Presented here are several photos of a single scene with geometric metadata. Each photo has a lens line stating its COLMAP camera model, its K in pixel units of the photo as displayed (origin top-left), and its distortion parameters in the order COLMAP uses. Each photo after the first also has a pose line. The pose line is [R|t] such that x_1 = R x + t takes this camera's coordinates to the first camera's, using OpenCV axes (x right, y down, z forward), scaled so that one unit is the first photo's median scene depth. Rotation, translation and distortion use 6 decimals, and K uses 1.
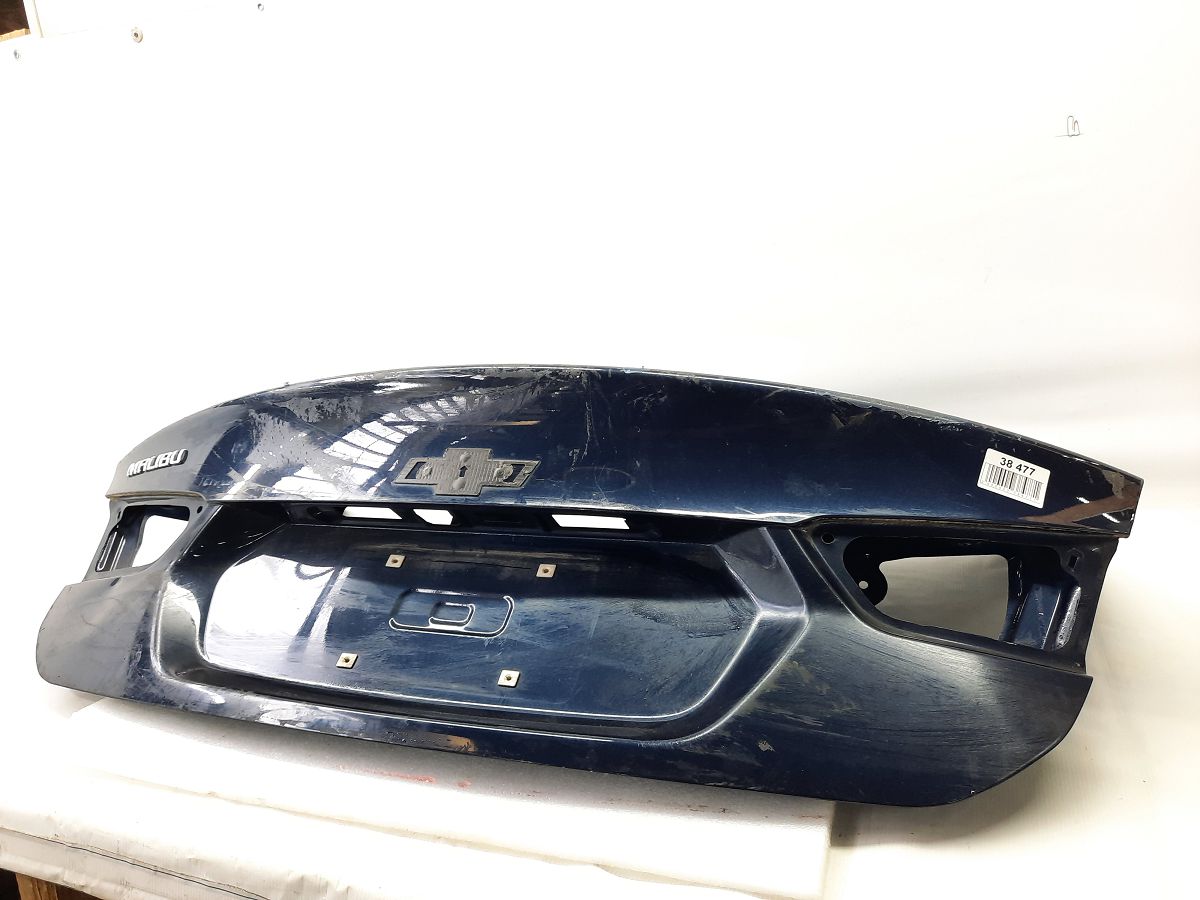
lens RADIAL K [[834.7, 0, 600.0], [0, 834.7, 450.0], [0, 0, 1]] dist [0.048349, -0.053081]
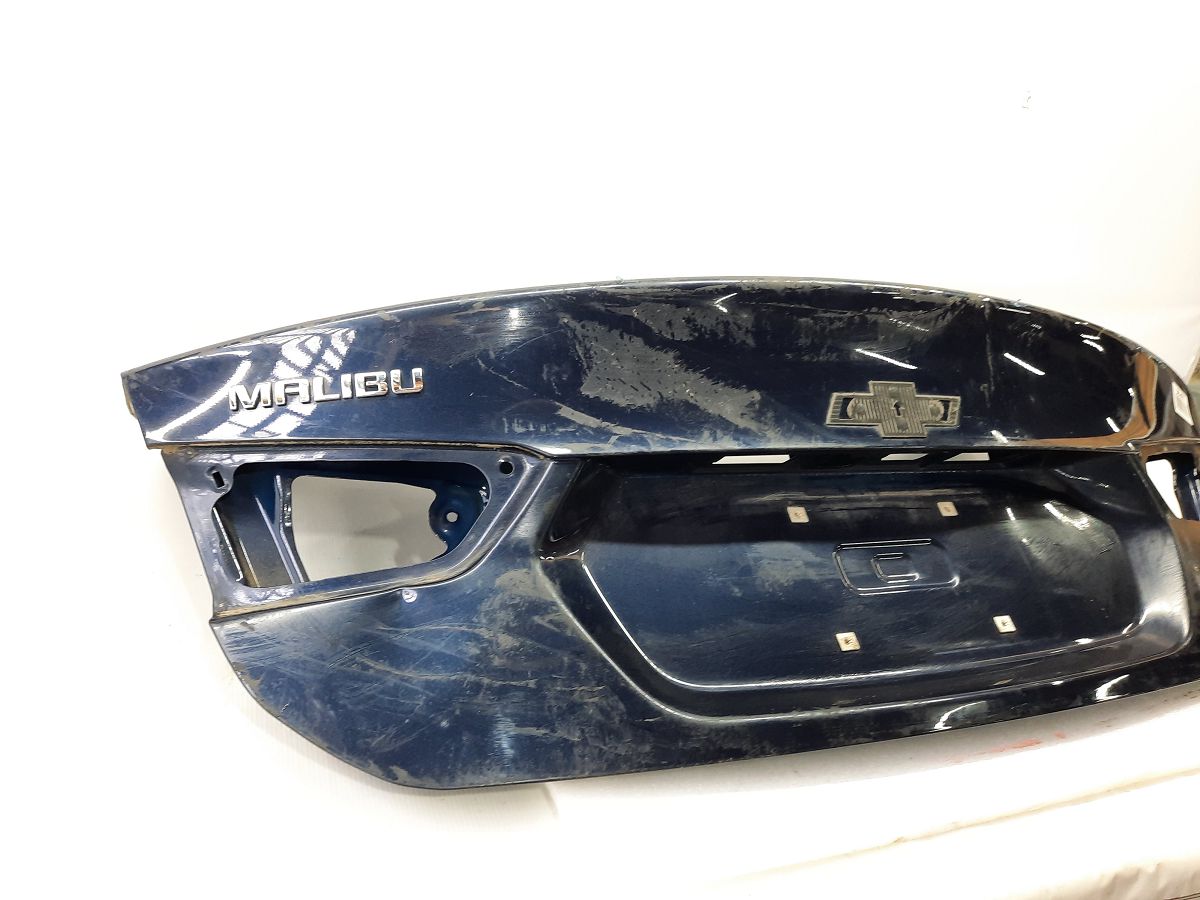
lens RADIAL K [[834.7, 0, 600.0], [0, 834.7, 450.0], [0, 0, 1]] dist [0.048349, -0.053081]
pose [[0.741716, -0.074246, 0.666591, -1.010992], [-0.051517, 0.984612, 0.166990, -0.064897], [-0.668732, -0.158200, 0.726478, 0.573400]]
